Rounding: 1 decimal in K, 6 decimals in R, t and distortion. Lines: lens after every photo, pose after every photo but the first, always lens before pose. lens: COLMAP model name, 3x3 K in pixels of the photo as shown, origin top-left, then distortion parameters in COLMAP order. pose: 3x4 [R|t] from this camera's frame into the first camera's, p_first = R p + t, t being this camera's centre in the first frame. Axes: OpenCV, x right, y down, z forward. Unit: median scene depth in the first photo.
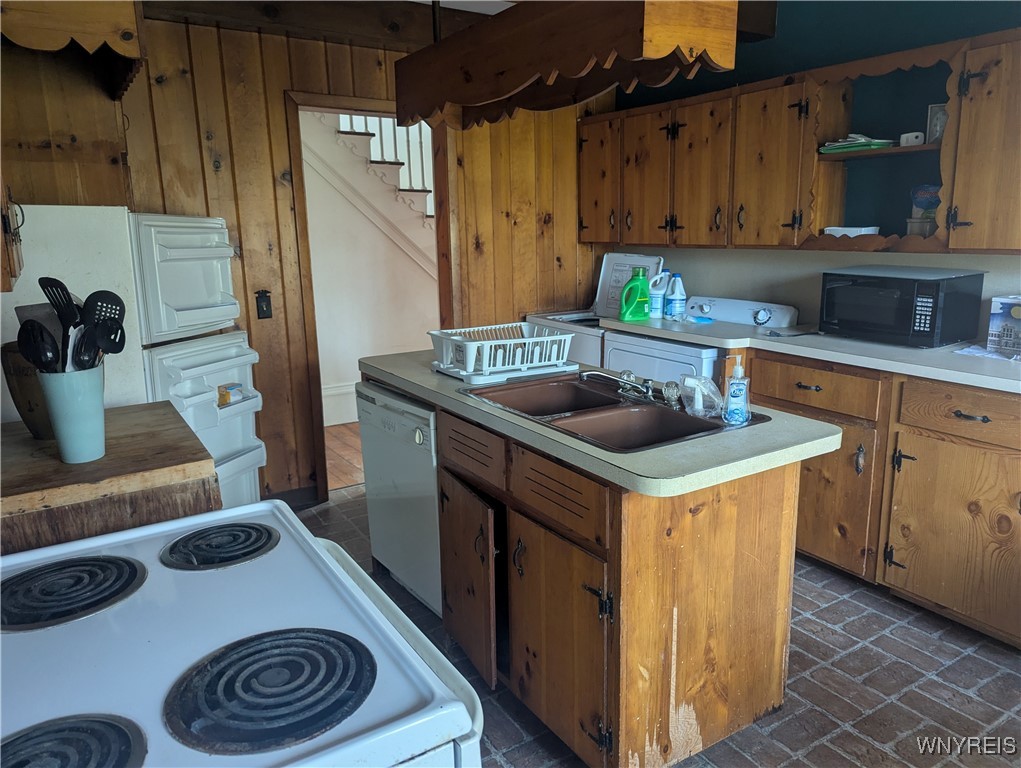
lens RADIAL K [[726.7, 0, 502.3], [0, 726.7, 367.7], [0, 0, 1]] dist [0.039921, -0.030936]
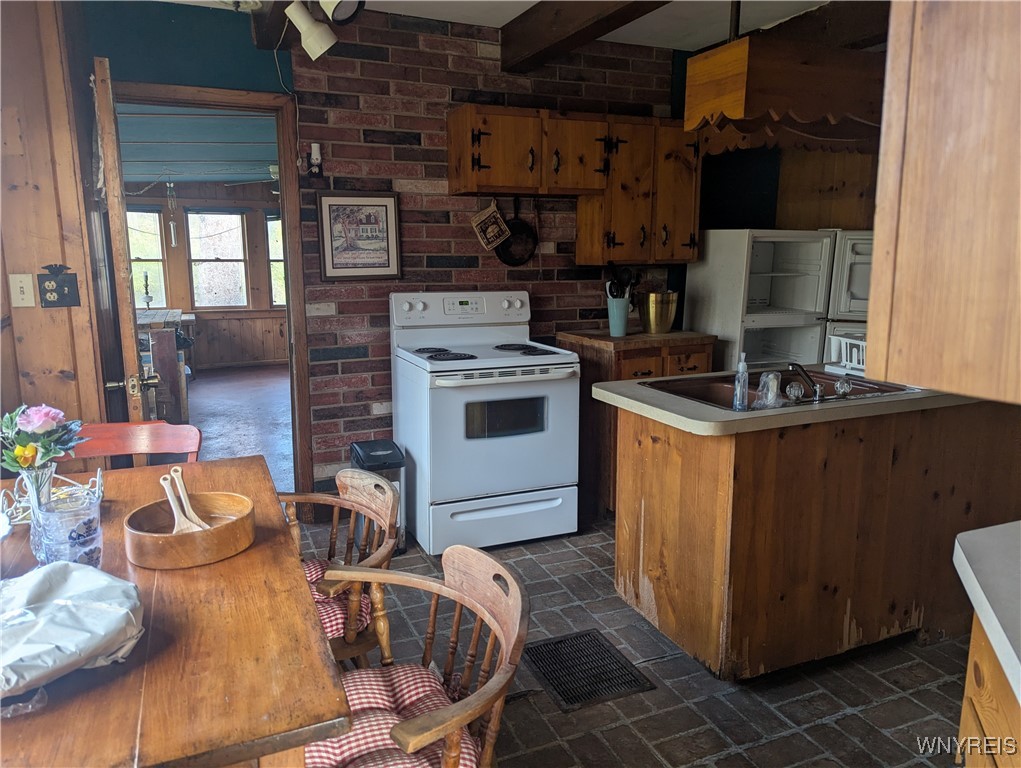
lens RADIAL K [[726.7, 0, 511.0], [0, 726.7, 367.0], [0, 0, 1]] dist [0.039921, -0.030936]
pose [[-0.144616, 0.179391, -0.973090, 1.153022], [-0.189394, 0.960227, 0.205167, -0.125660], [0.971193, 0.213968, -0.104888, 0.581962]]
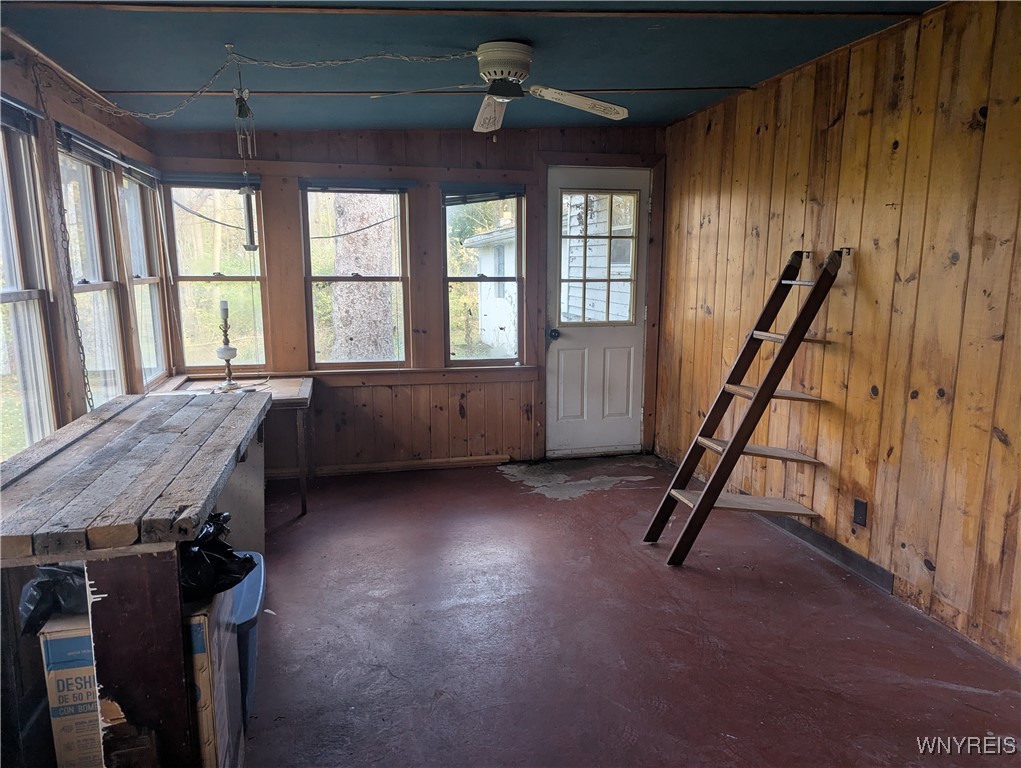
lens RADIAL K [[726.7, 0, 507.3], [0, 726.7, 385.9], [0, 0, 1]] dist [0.039921, -0.030936]
pose [[-0.331631, 0.182885, -0.925513, 0.808762], [-0.177214, 0.951491, 0.251518, -0.080422], [0.926615, 0.247425, -0.283134, 0.396838]]
